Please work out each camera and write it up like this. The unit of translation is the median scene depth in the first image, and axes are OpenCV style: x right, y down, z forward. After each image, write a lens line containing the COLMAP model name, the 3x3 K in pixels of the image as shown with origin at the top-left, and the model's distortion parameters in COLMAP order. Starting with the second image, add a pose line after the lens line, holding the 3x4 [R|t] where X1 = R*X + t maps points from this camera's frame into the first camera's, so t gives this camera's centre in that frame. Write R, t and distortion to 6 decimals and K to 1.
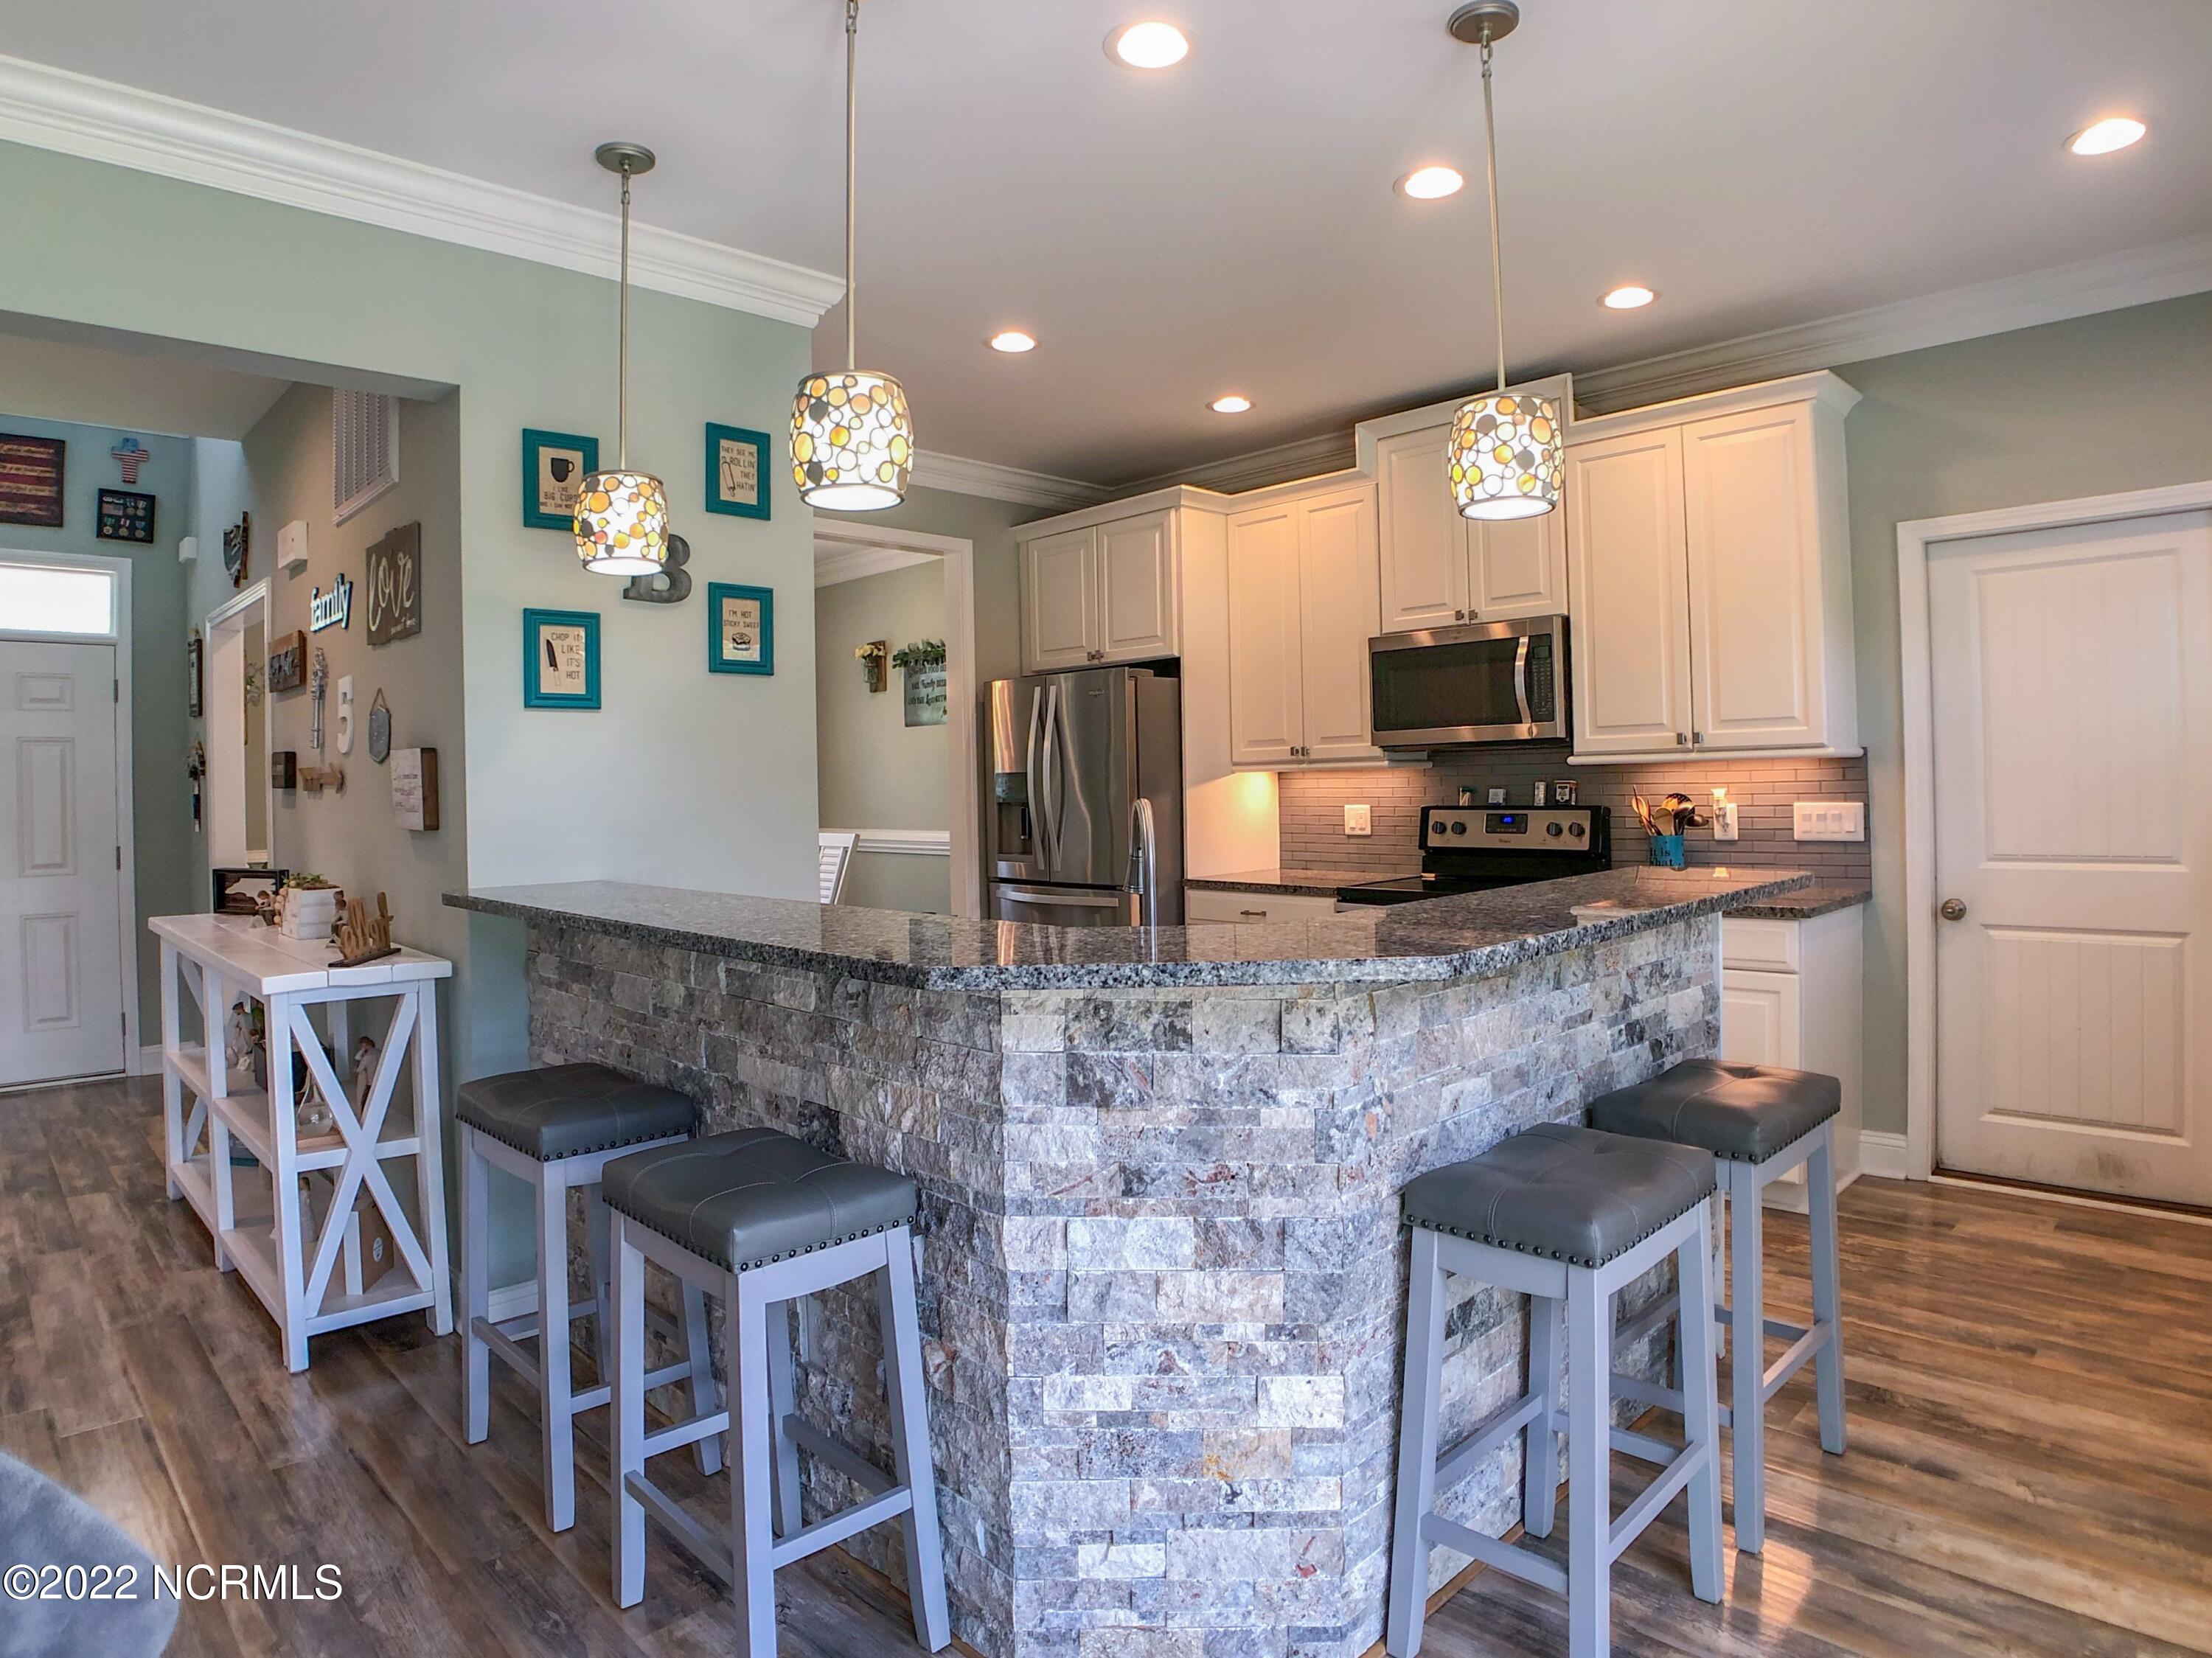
lens RADIAL K [[1260.6, 0, 1109.2], [0, 1260.6, 792.3], [0, 0, 1]] dist [-0.123689, 0.050644]
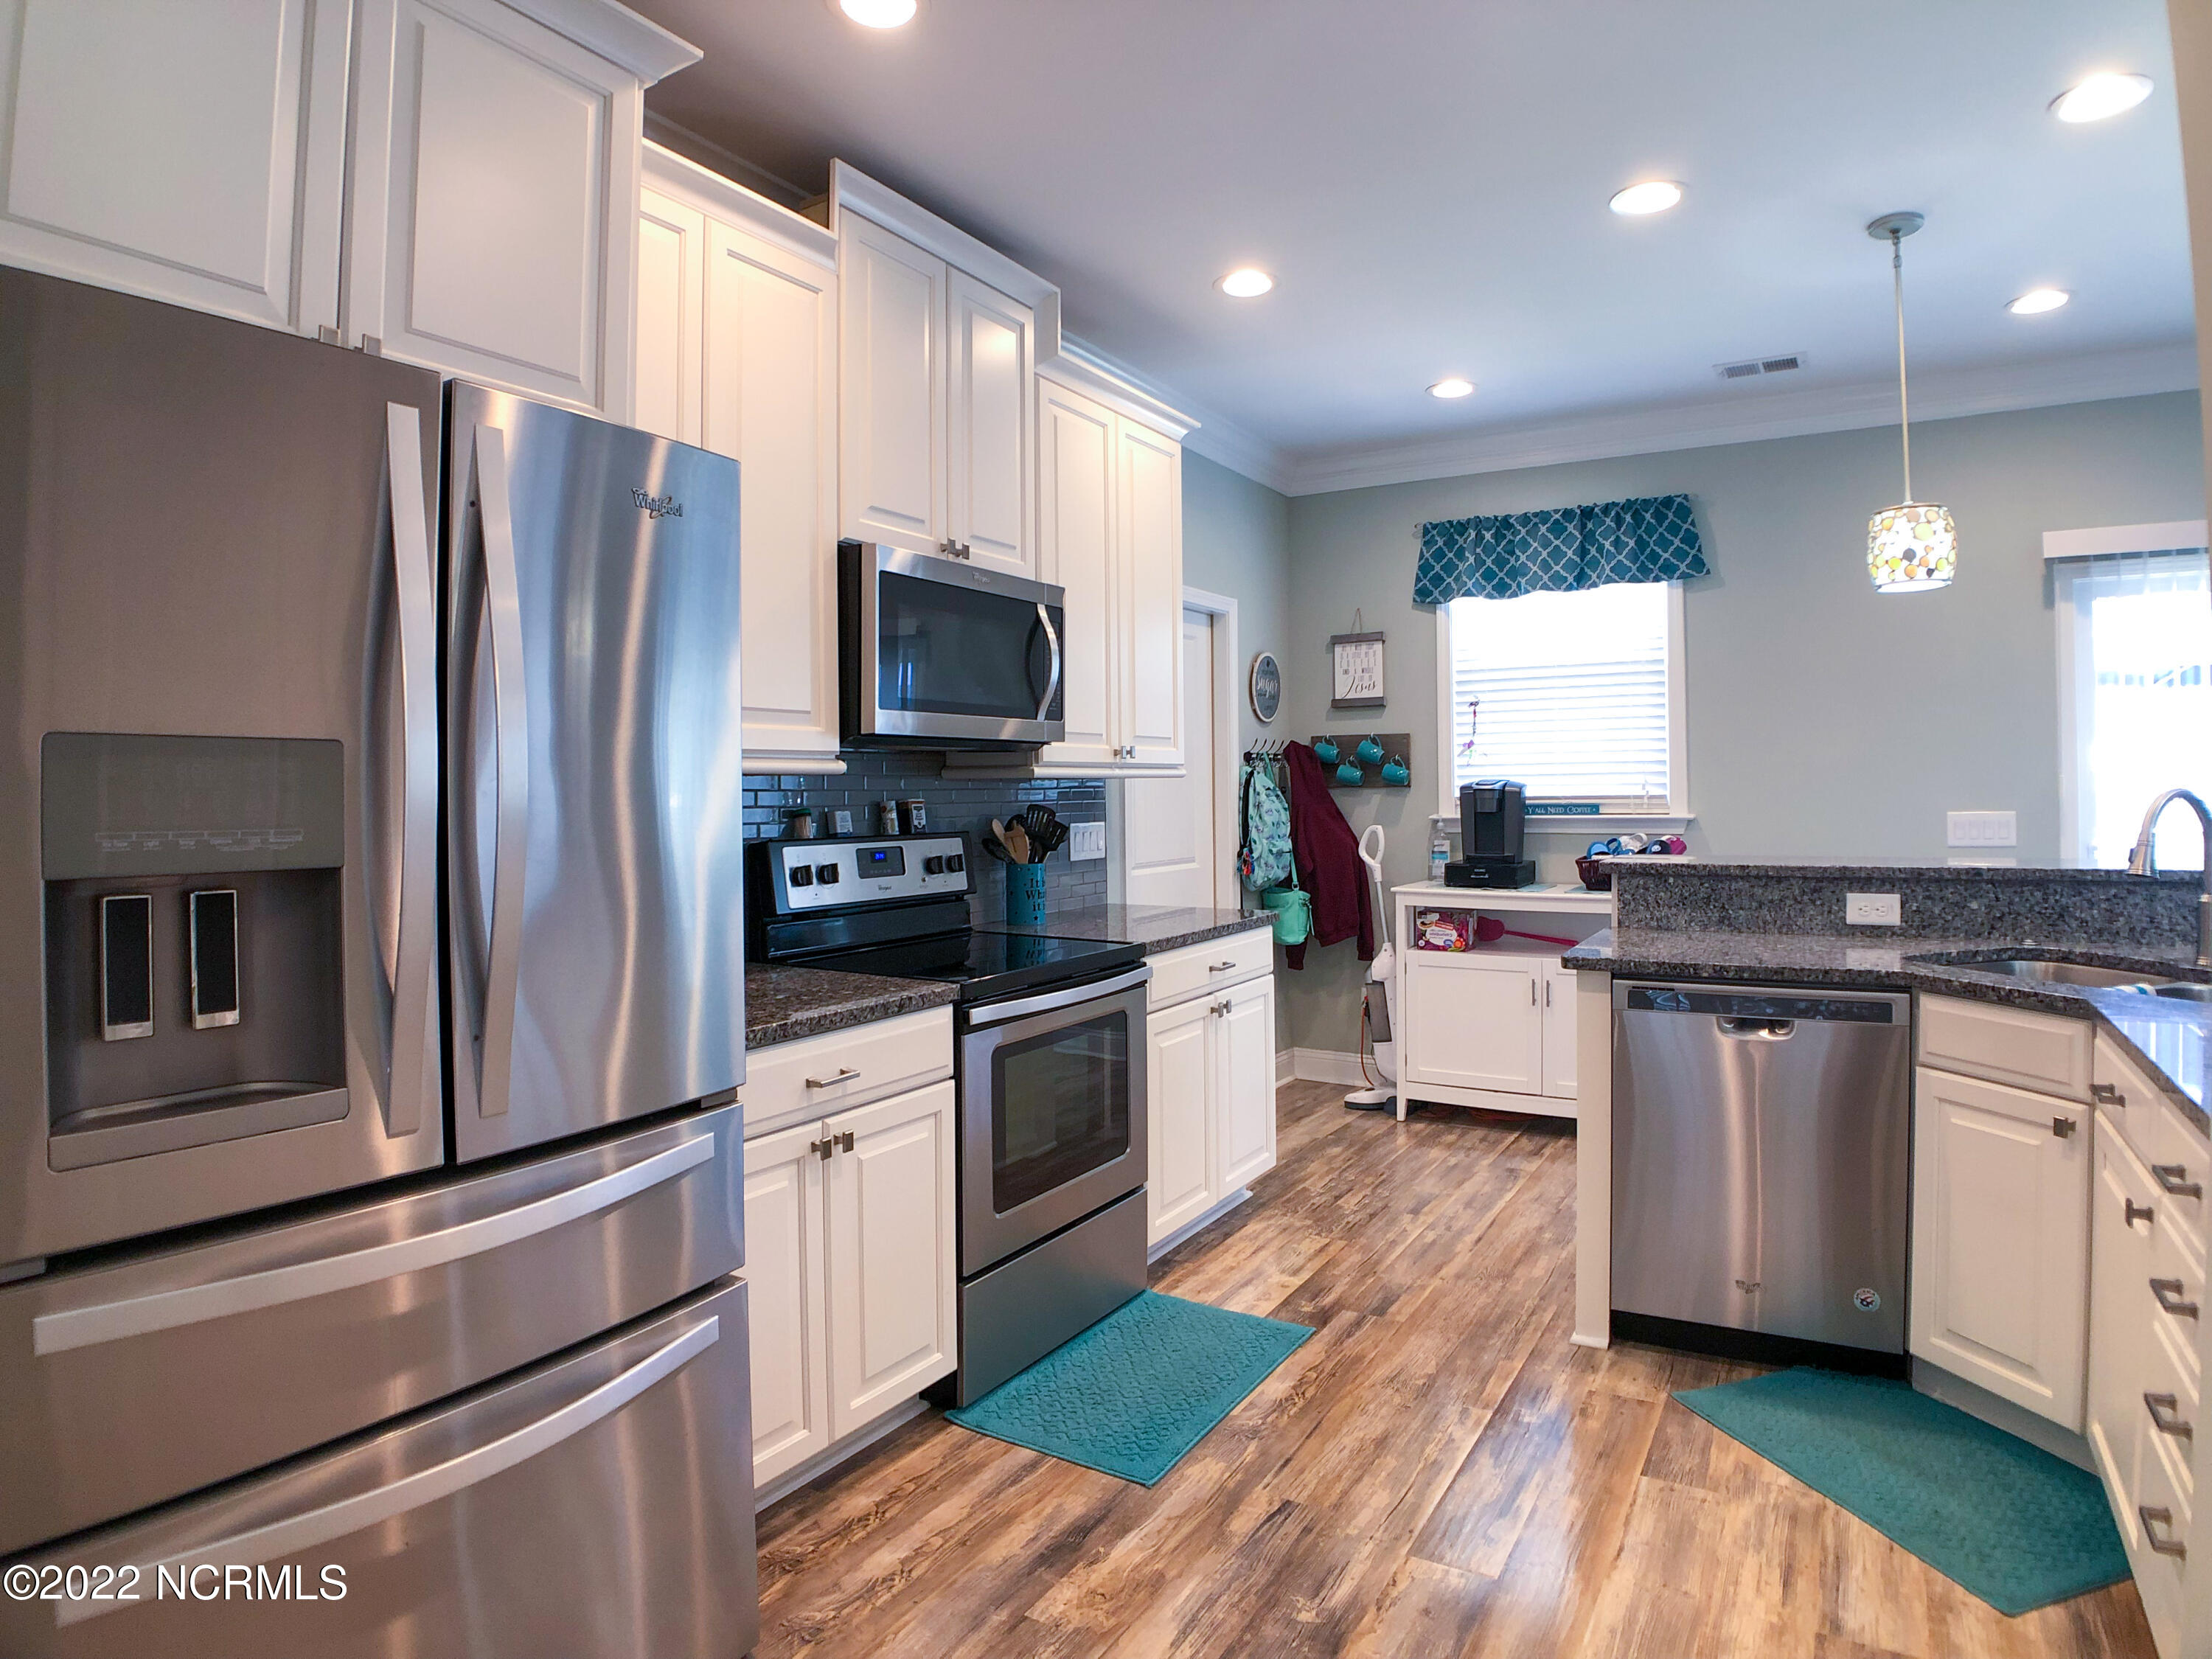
lens RADIAL K [[1260.7, 0, 1109.2], [0, 1260.7, 792.8], [0, 0, 1]] dist [-0.123689, 0.050644]
pose [[-0.223452, 0.013945, 0.974615, -0.378483], [0.011850, 0.999863, -0.011590, -0.002975], [-0.974643, 0.008960, -0.223587, 1.045650]]
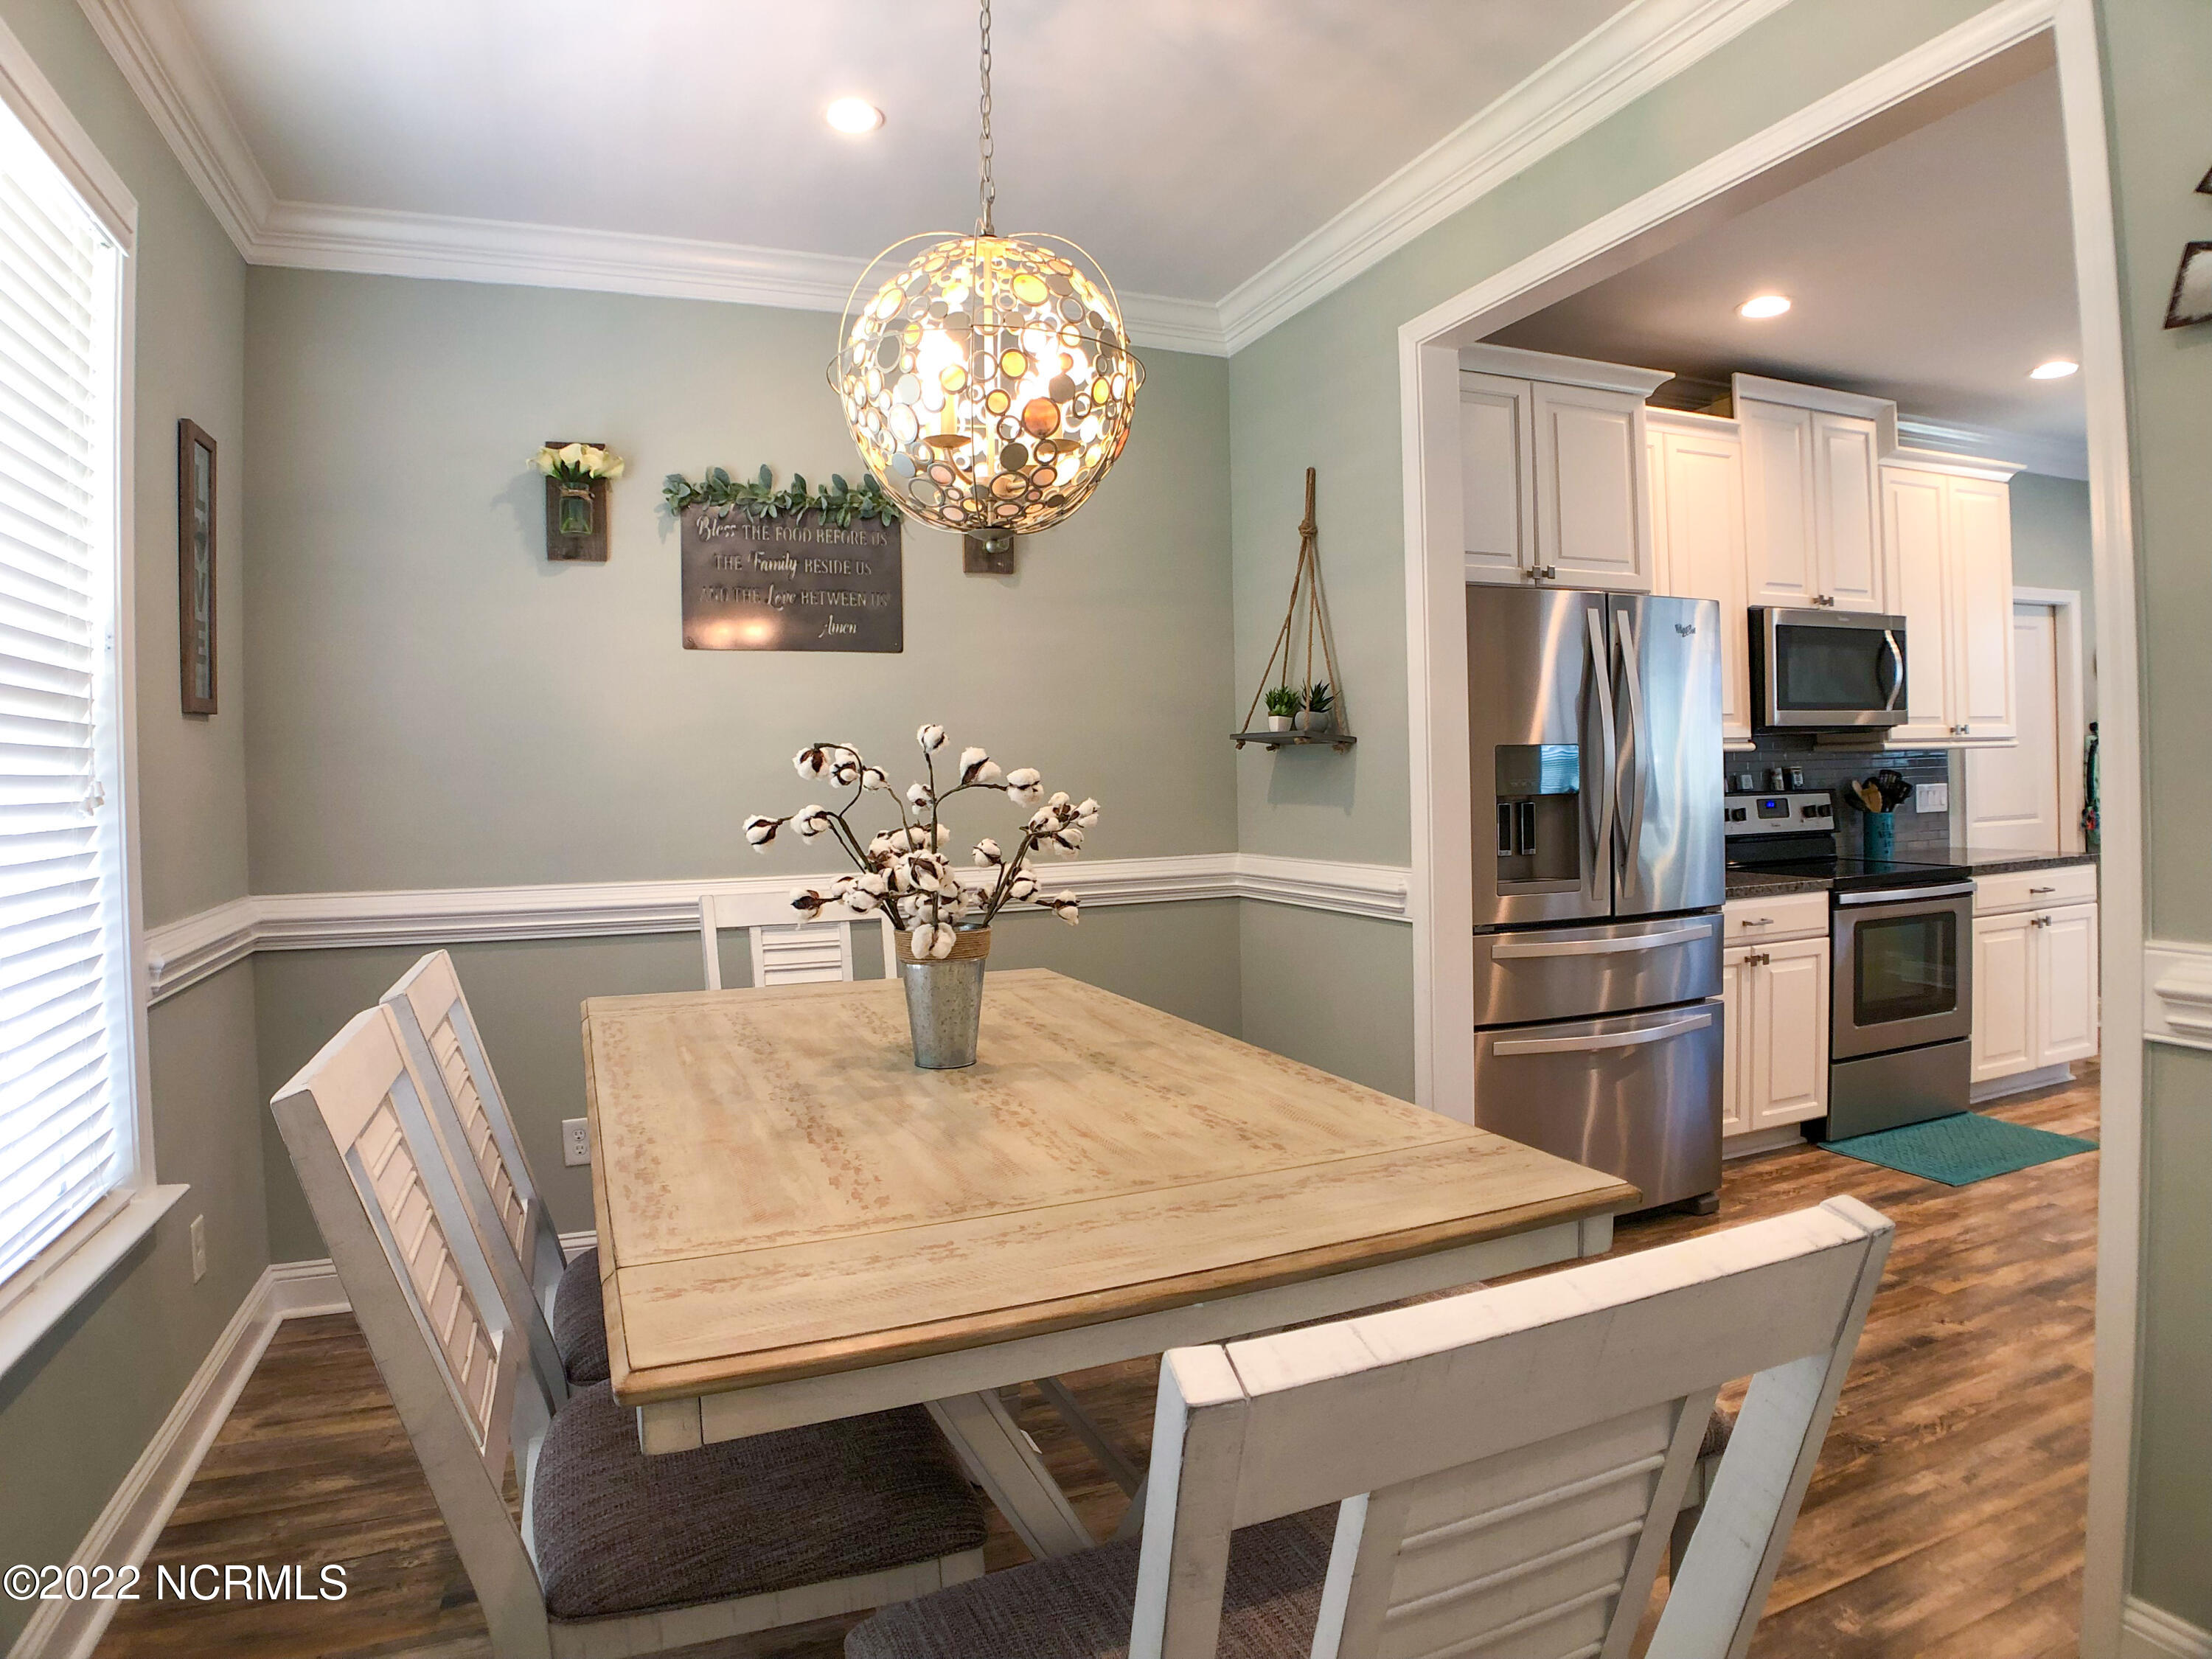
lens RADIAL K [[1260.7, 0, 1109.2], [0, 1260.7, 792.8], [0, 0, 1]] dist [-0.123689, 0.050644]
pose [[0.398982, -0.005121, 0.916945, -0.830151], [0.018224, 0.999831, -0.002346, 0.005142], [-0.916778, 0.017646, 0.399008, 1.115049]]
